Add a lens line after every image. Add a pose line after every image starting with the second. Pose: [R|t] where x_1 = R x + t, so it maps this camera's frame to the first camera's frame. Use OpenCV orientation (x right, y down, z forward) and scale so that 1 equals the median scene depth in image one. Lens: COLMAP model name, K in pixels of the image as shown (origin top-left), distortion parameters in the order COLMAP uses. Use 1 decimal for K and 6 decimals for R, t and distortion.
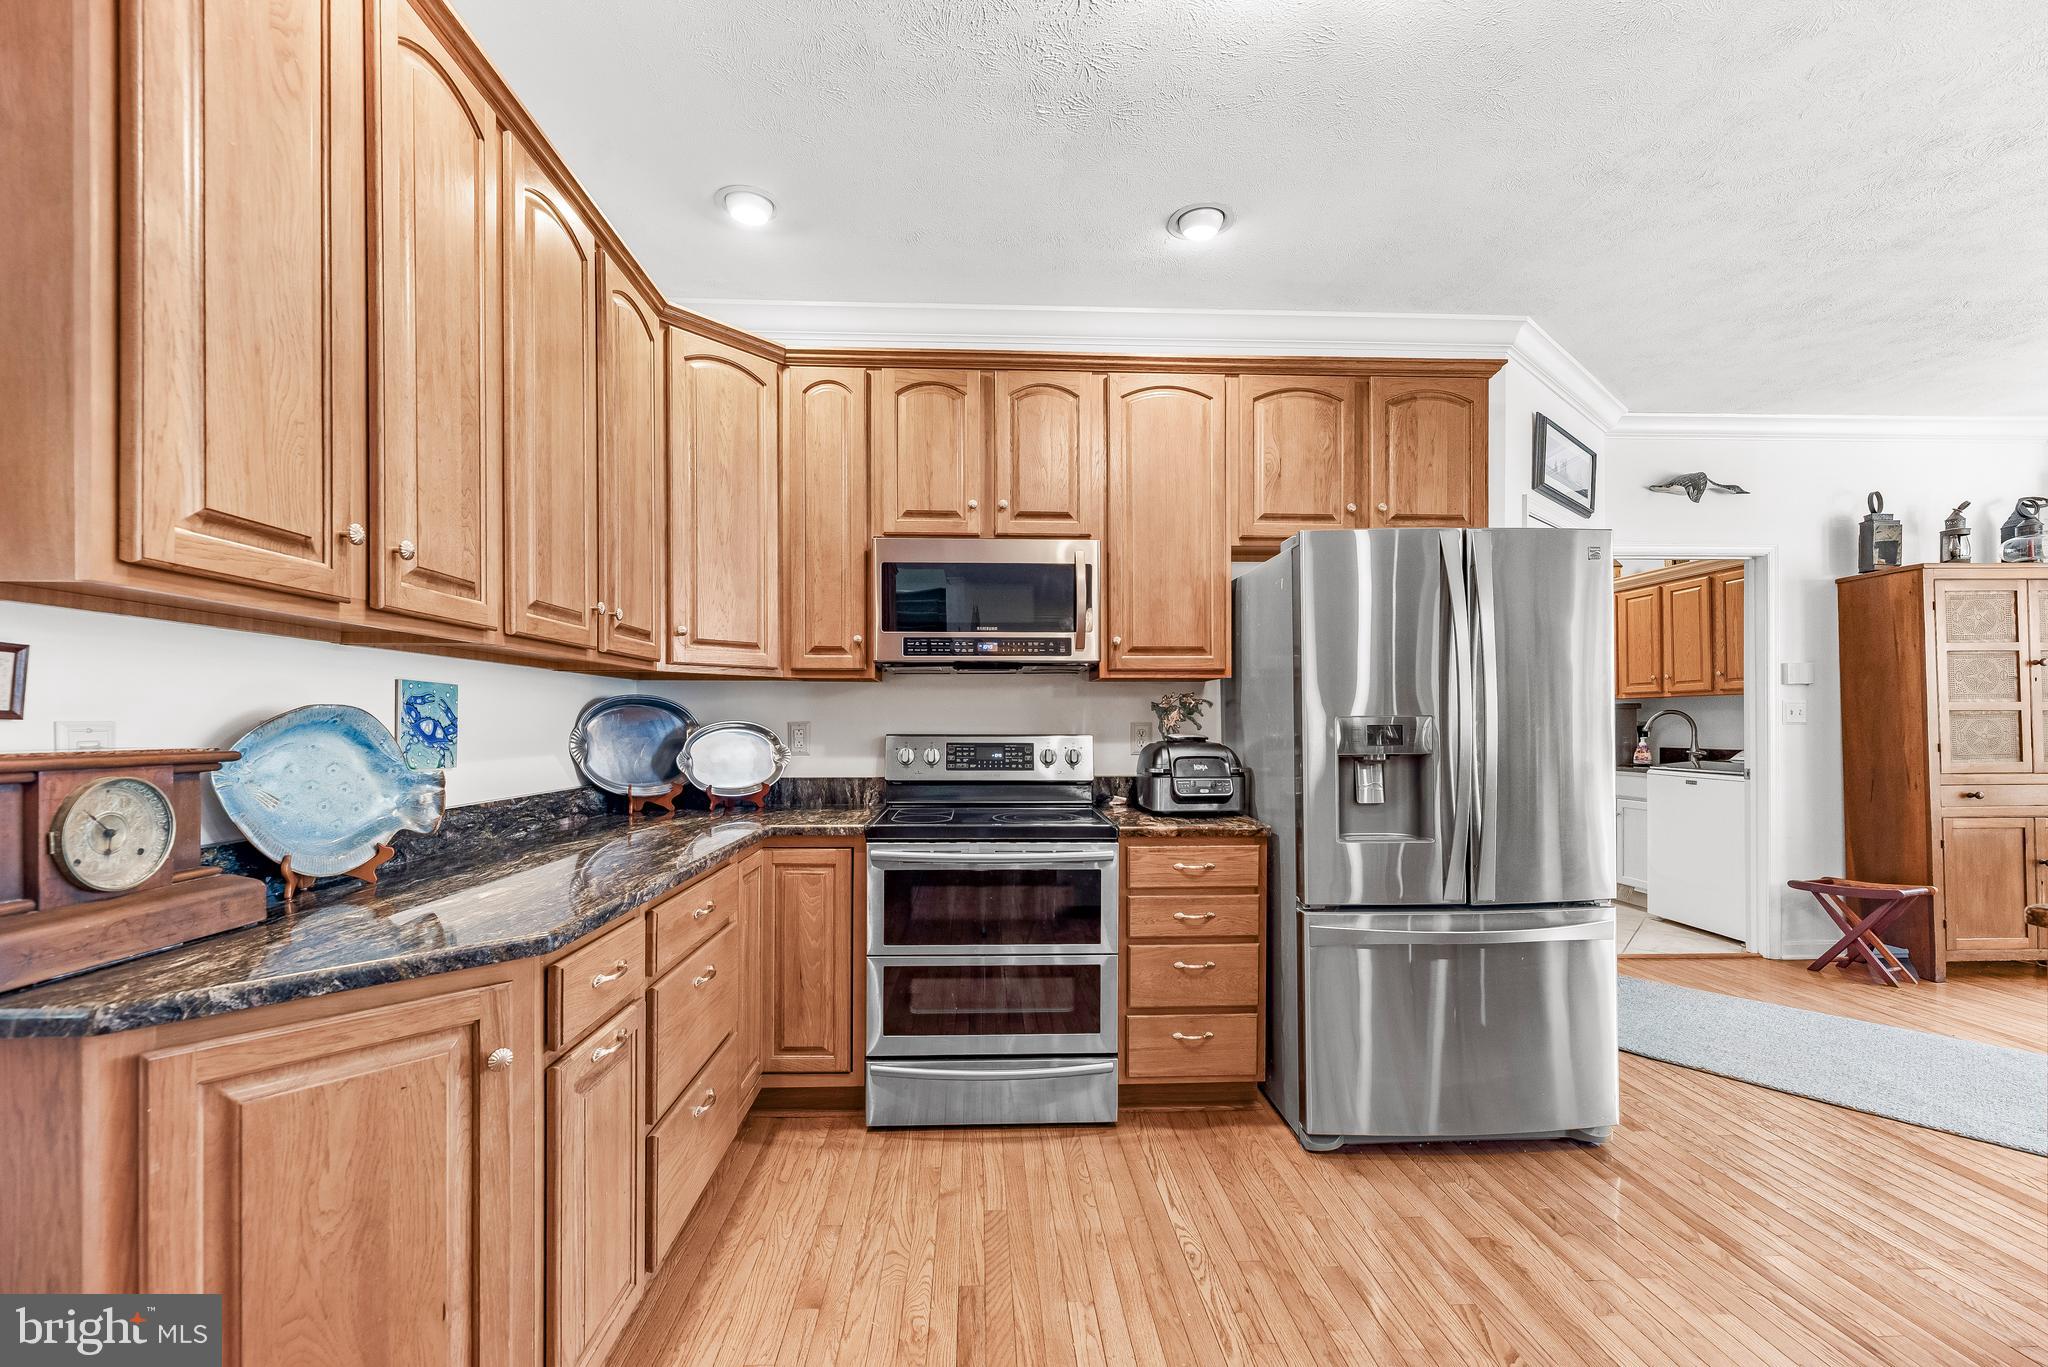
lens RADIAL K [[841.0, 0, 1014.4], [0, 841.0, 721.1], [0, 0, 1]] dist [0.000854, 0.000491]
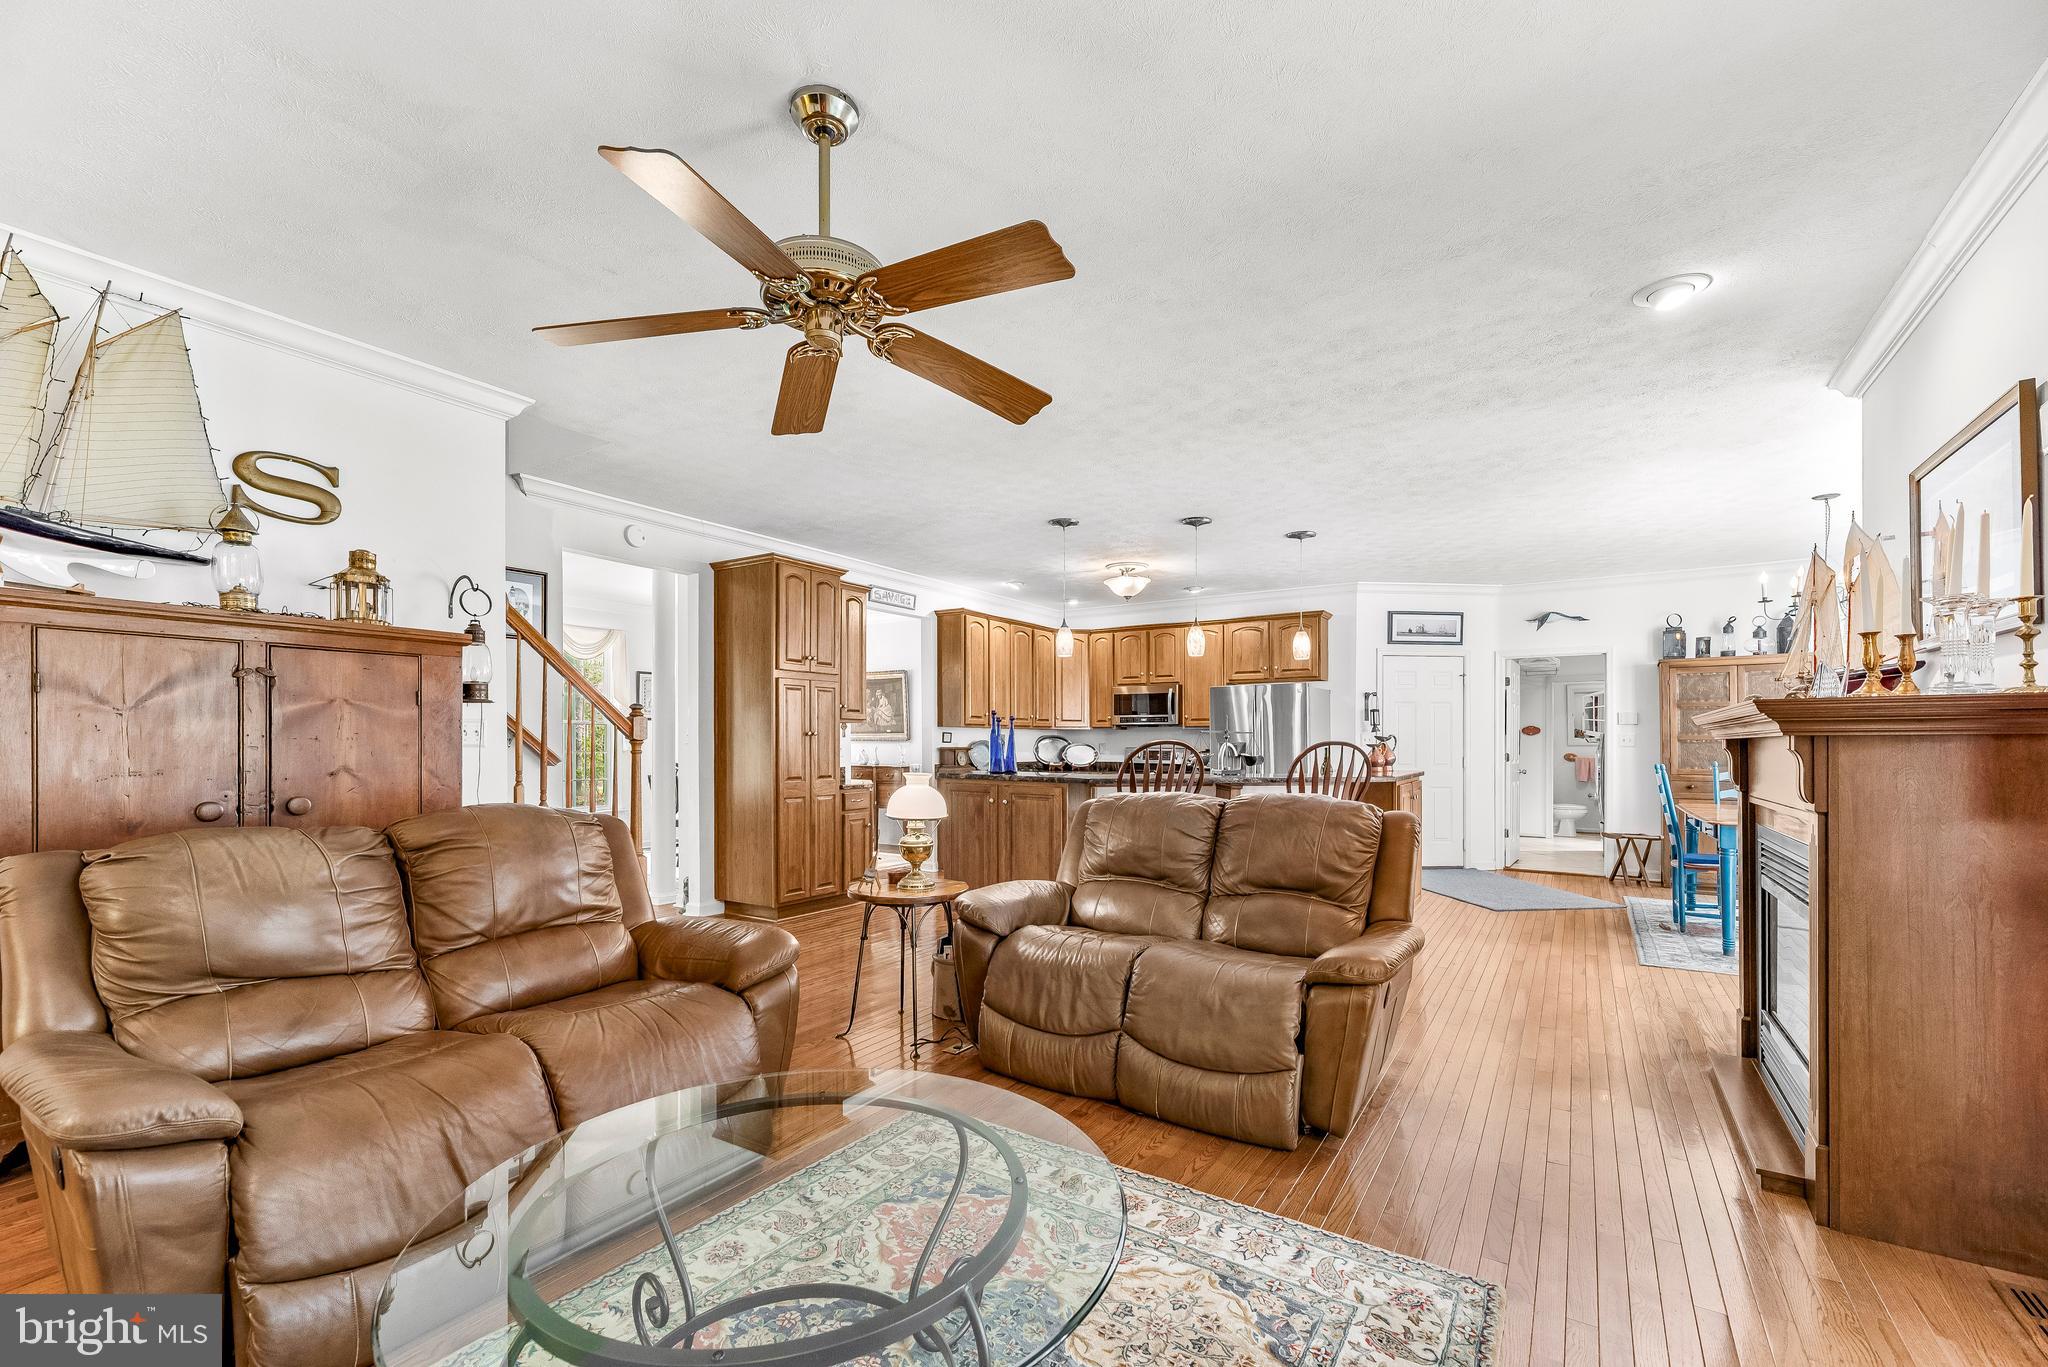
lens RADIAL K [[843.5, 0, 1016.5], [0, 843.5, 734.2], [0, 0, 1]] dist [0.004332, 0.000631]
pose [[0.806693, -0.001132, -0.590969, 1.457259], [-0.002398, 0.999984, -0.005190, -0.016491], [0.590965, 0.005604, 0.806677, -1.845561]]
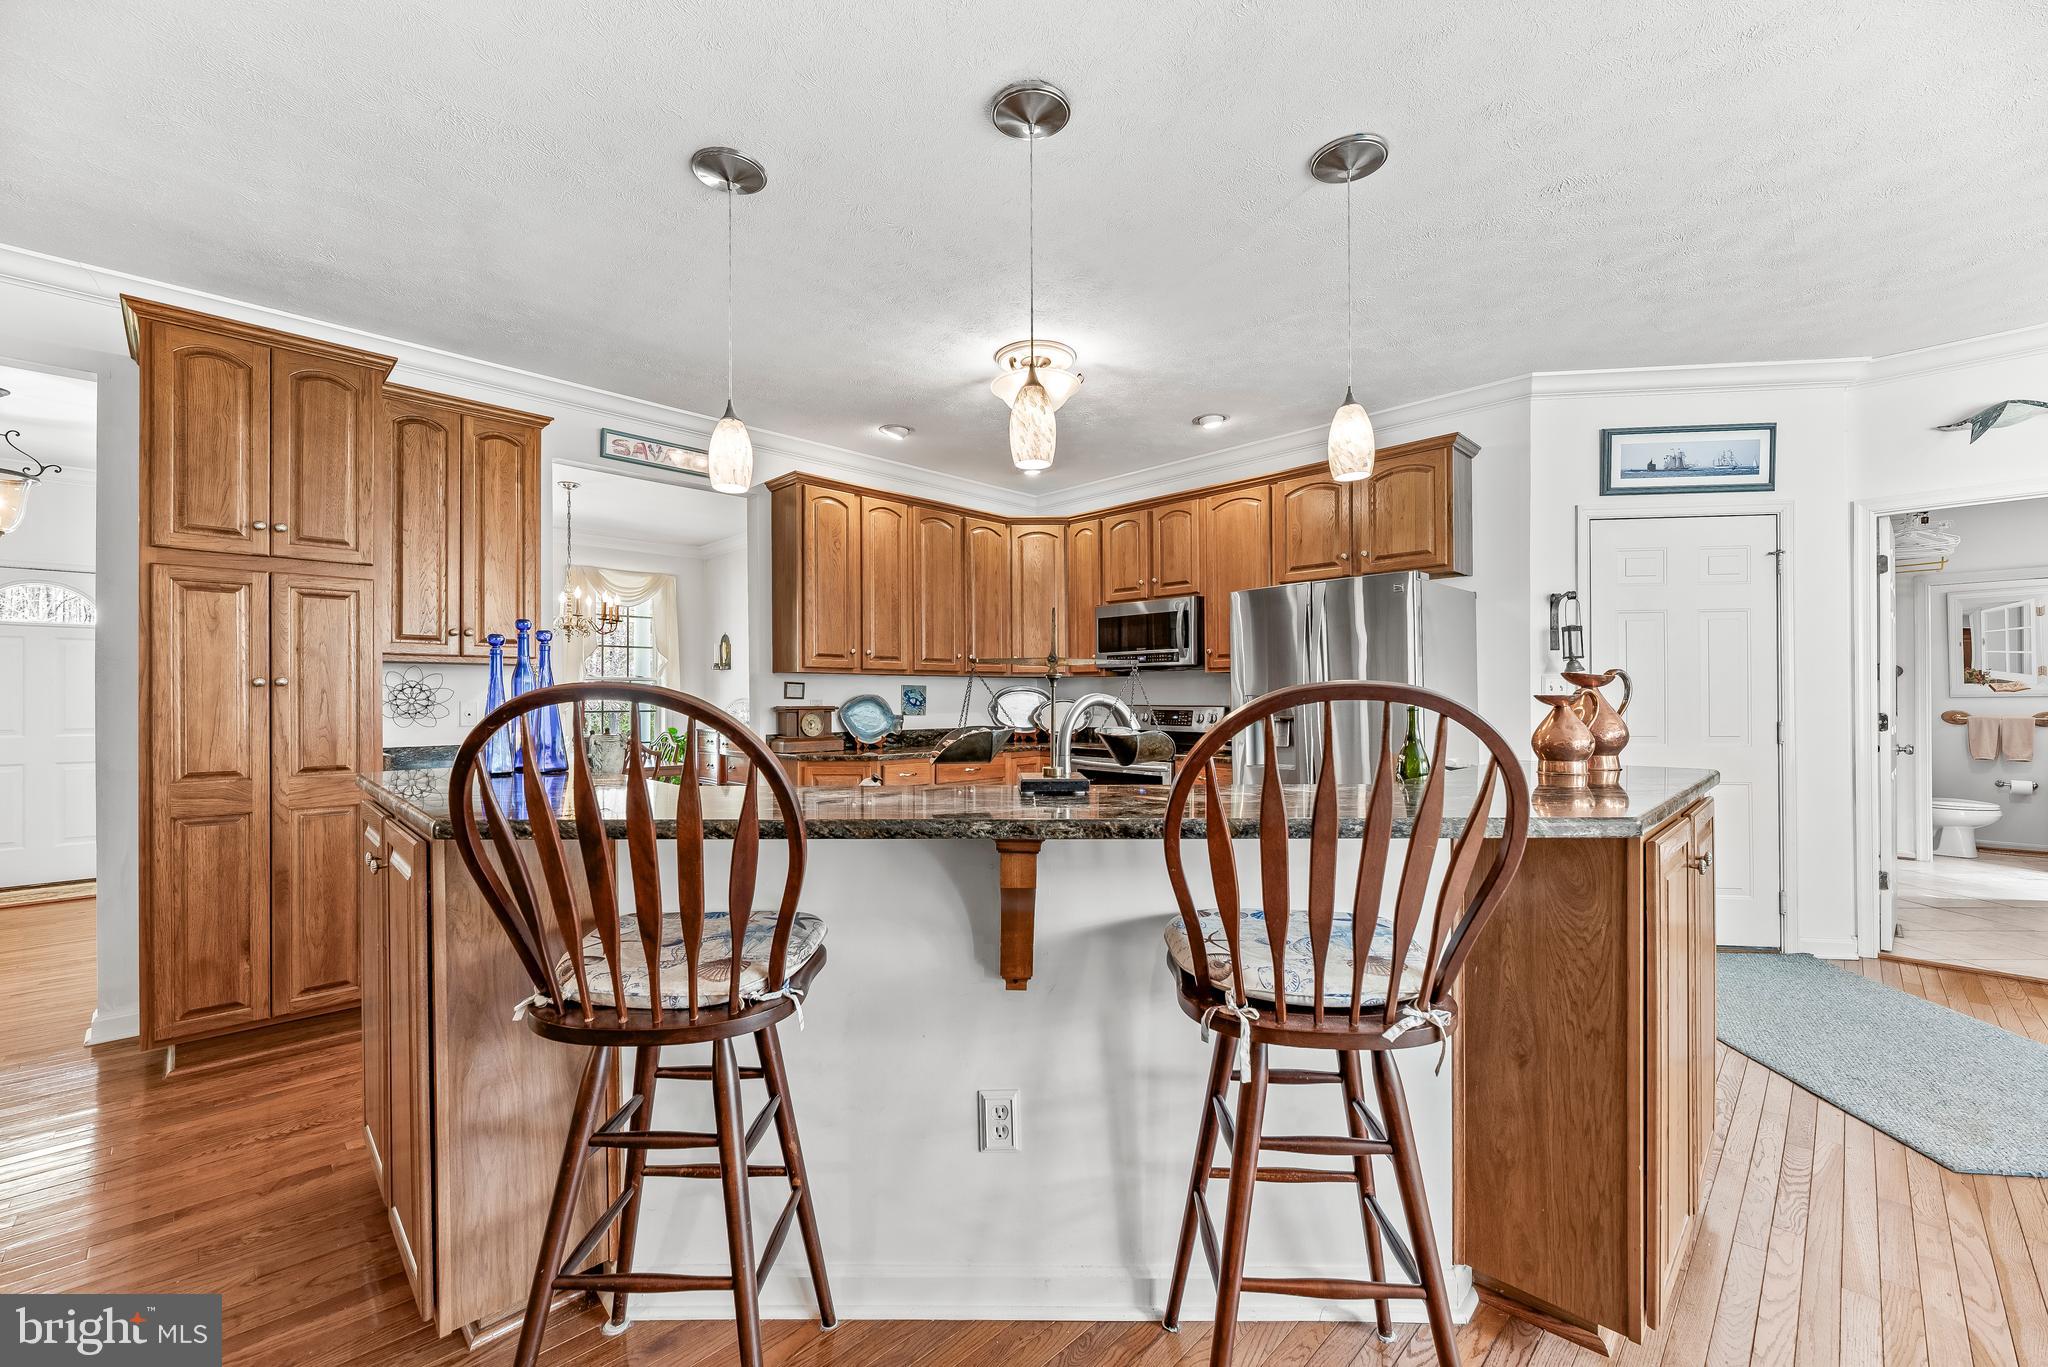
lens RADIAL K [[820.8, 0, 1015.1], [0, 820.8, 692.6], [0, 0, 1]] dist [0.001090, 0.000264]
pose [[0.669126, -0.005641, -0.743127, 1.145228], [0.005055, 0.999983, -0.003039, -0.007887], [0.743132, -0.001723, 0.669143, -0.444143]]
